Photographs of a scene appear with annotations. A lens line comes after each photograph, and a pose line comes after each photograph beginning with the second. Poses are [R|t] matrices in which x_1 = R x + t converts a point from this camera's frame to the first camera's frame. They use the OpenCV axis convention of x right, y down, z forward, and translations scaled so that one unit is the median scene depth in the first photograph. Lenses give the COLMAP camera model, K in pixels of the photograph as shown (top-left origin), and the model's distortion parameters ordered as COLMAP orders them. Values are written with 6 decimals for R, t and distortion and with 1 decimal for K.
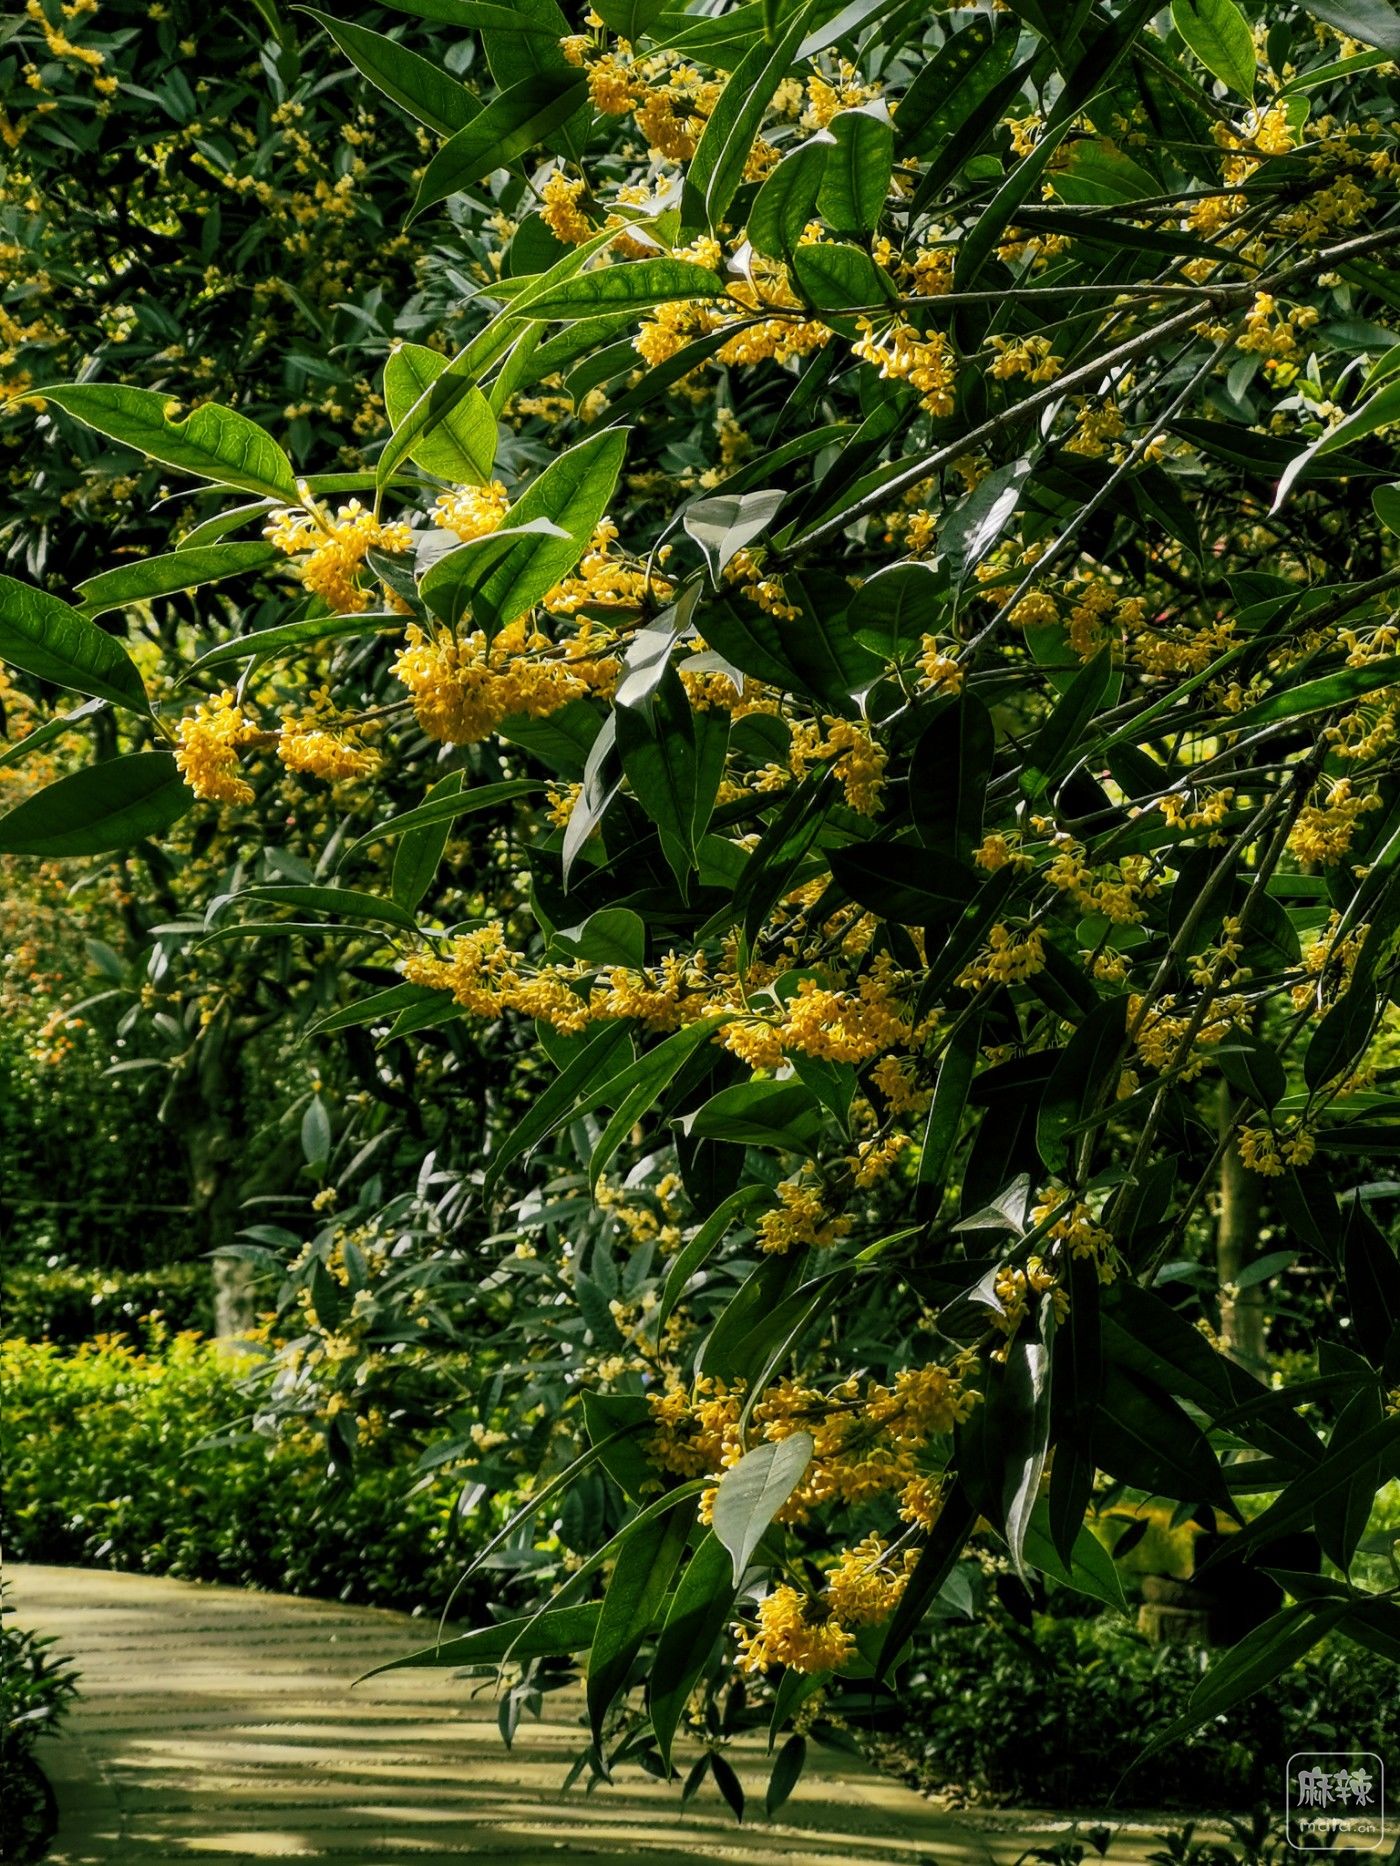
lens RADIAL K [[5051.4, 0, 700.1], [0, 5051.4, 936.7], [0, 0, 1]] dist [0.476685, 0.000000]
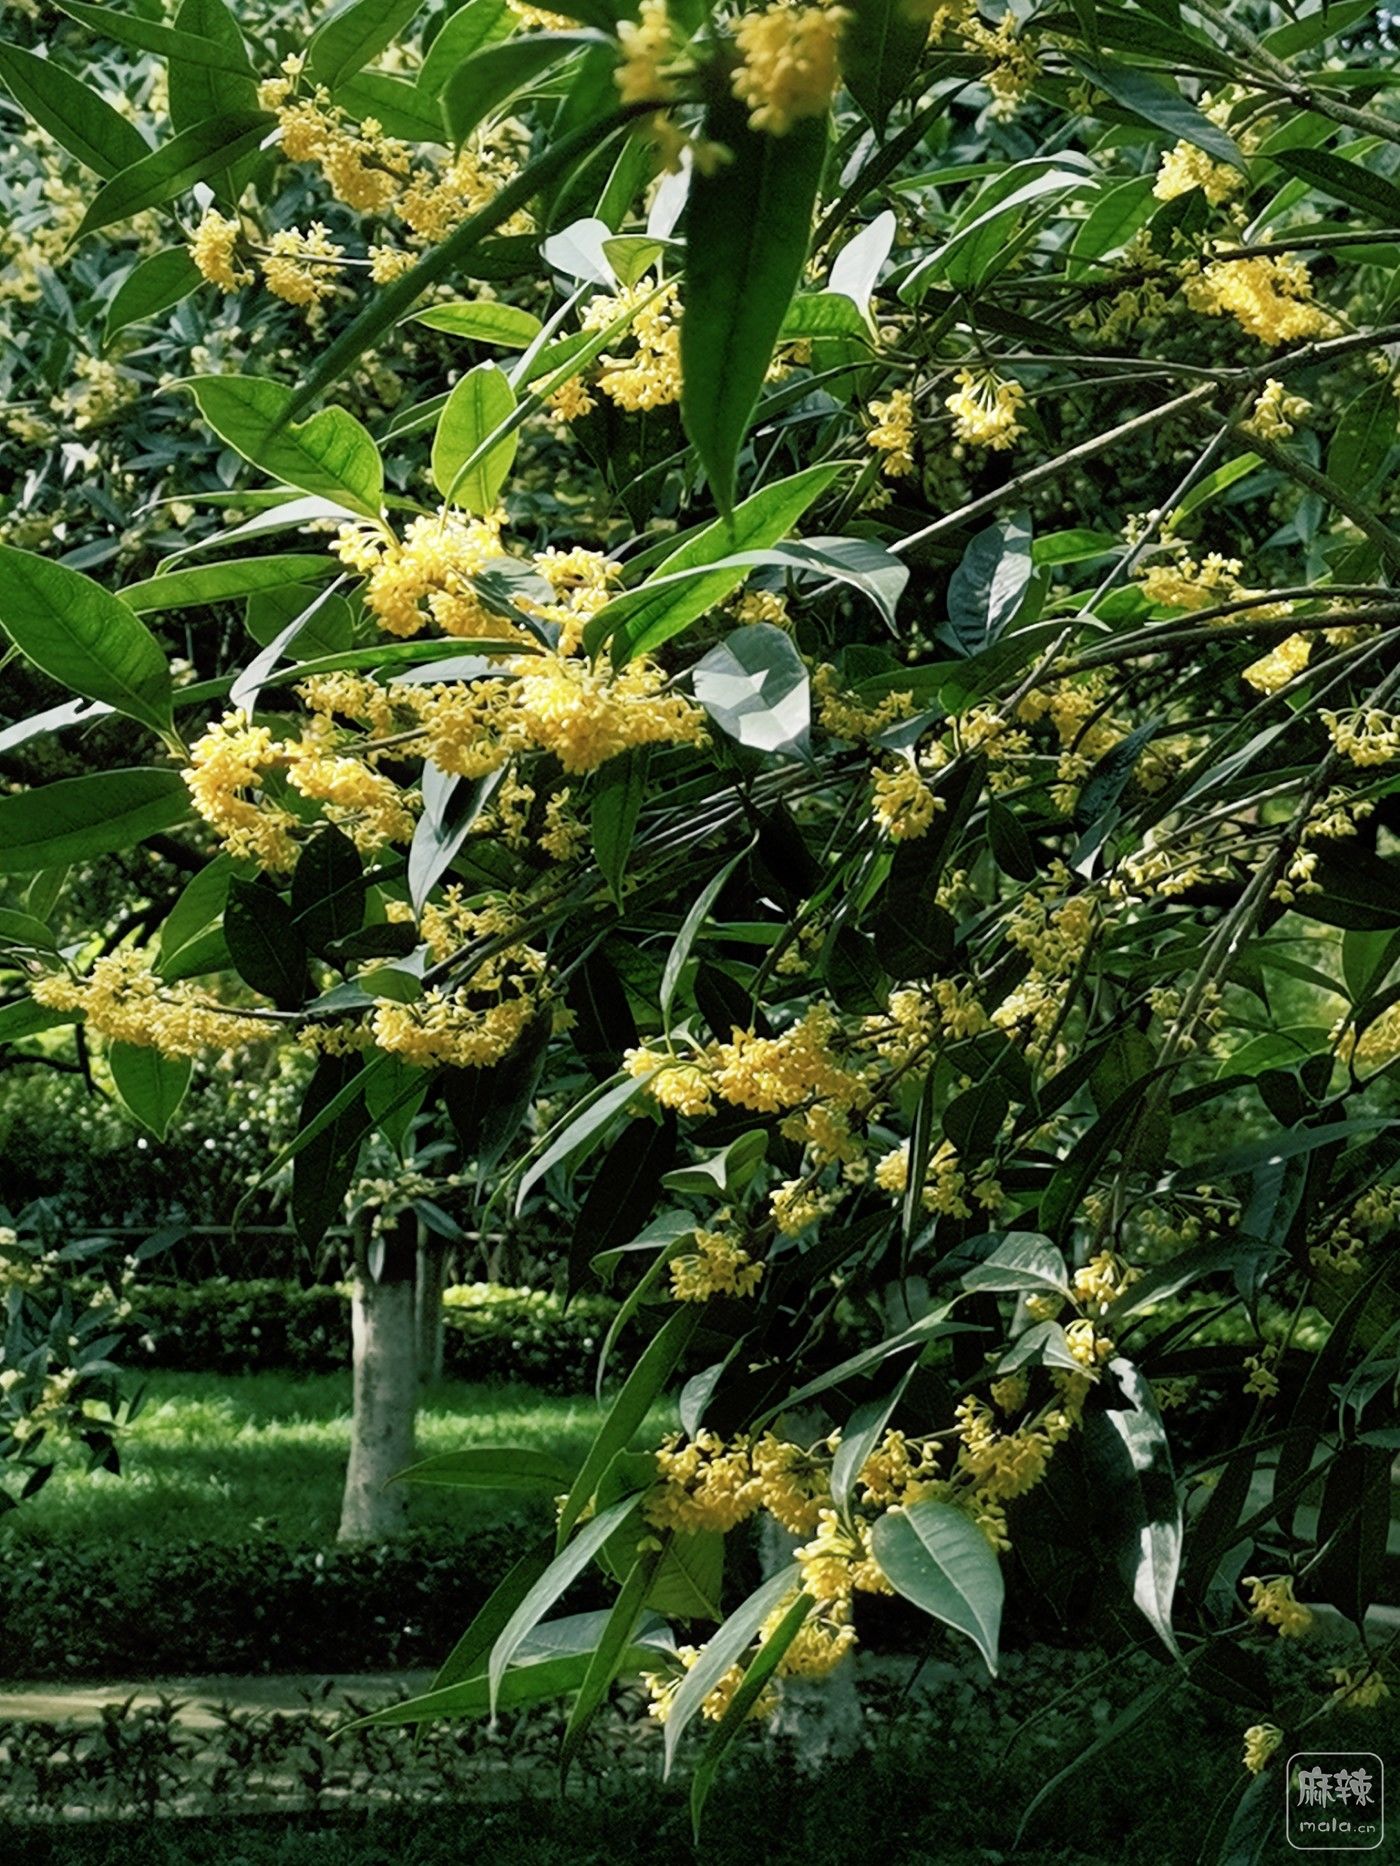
lens RADIAL K [[4026.7, 0, 700.1], [0, 4026.7, 927.9], [0, 0, 1]] dist [0.373460, 0.000000]
pose [[0.939729, 0.034784, 0.340148, -0.268748], [-0.033115, 0.999394, -0.010713, -0.002436], [-0.340314, -0.001196, 0.940311, 0.257953]]
